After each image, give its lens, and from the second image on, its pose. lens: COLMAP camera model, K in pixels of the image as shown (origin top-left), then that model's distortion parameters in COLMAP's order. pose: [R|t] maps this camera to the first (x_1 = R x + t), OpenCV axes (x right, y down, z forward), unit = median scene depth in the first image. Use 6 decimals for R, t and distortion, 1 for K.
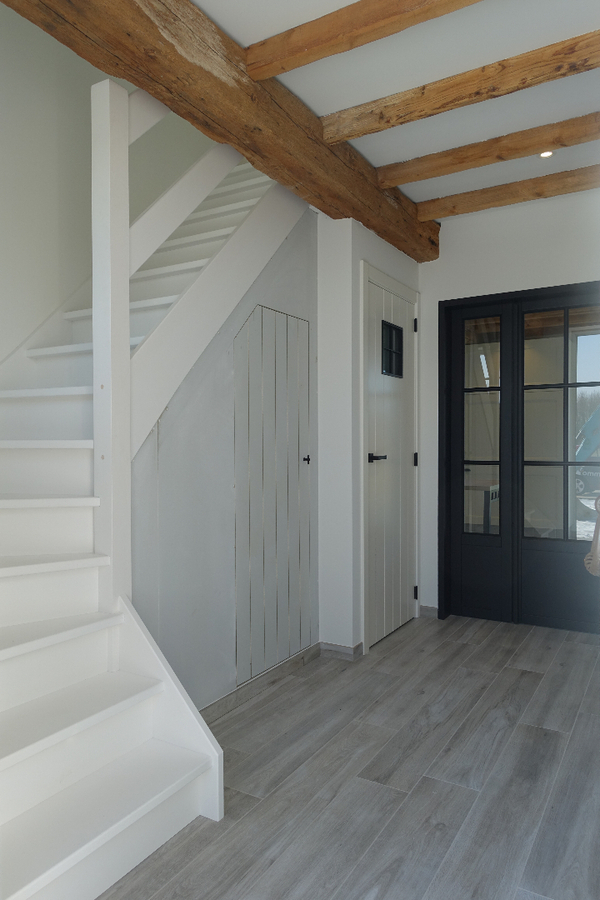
lens RADIAL K [[632.0, 0, 300.0], [0, 632.0, 450.0], [0, 0, 1]] dist [0.029954, -0.002942]
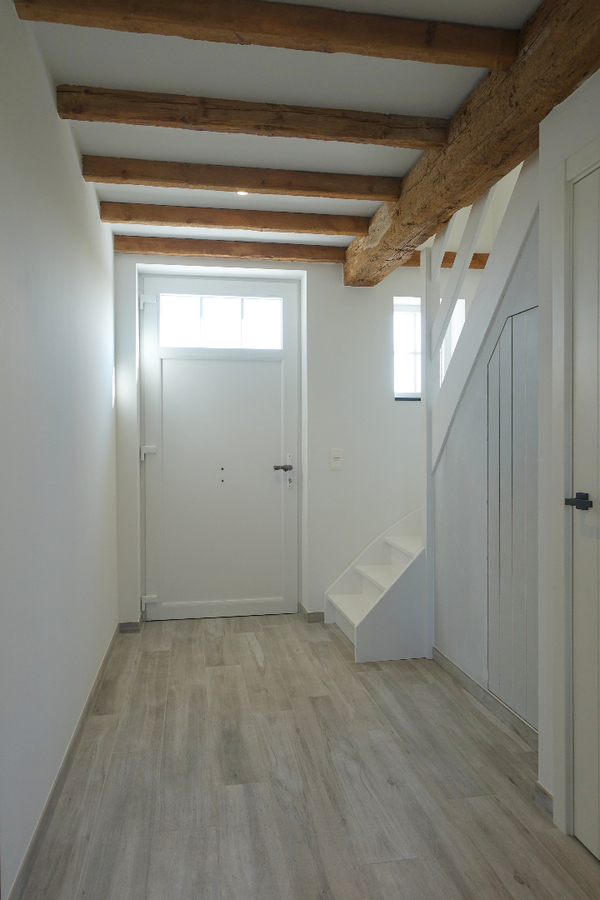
lens RADIAL K [[632.0, 0, 300.0], [0, 632.0, 450.0], [0, 0, 1]] dist [0.029954, -0.002942]
pose [[-0.761220, 0.016015, -0.648296, 0.948156], [0.002119, 0.999751, 0.022208, -0.062279], [0.648491, 0.015531, -0.761064, 1.833590]]
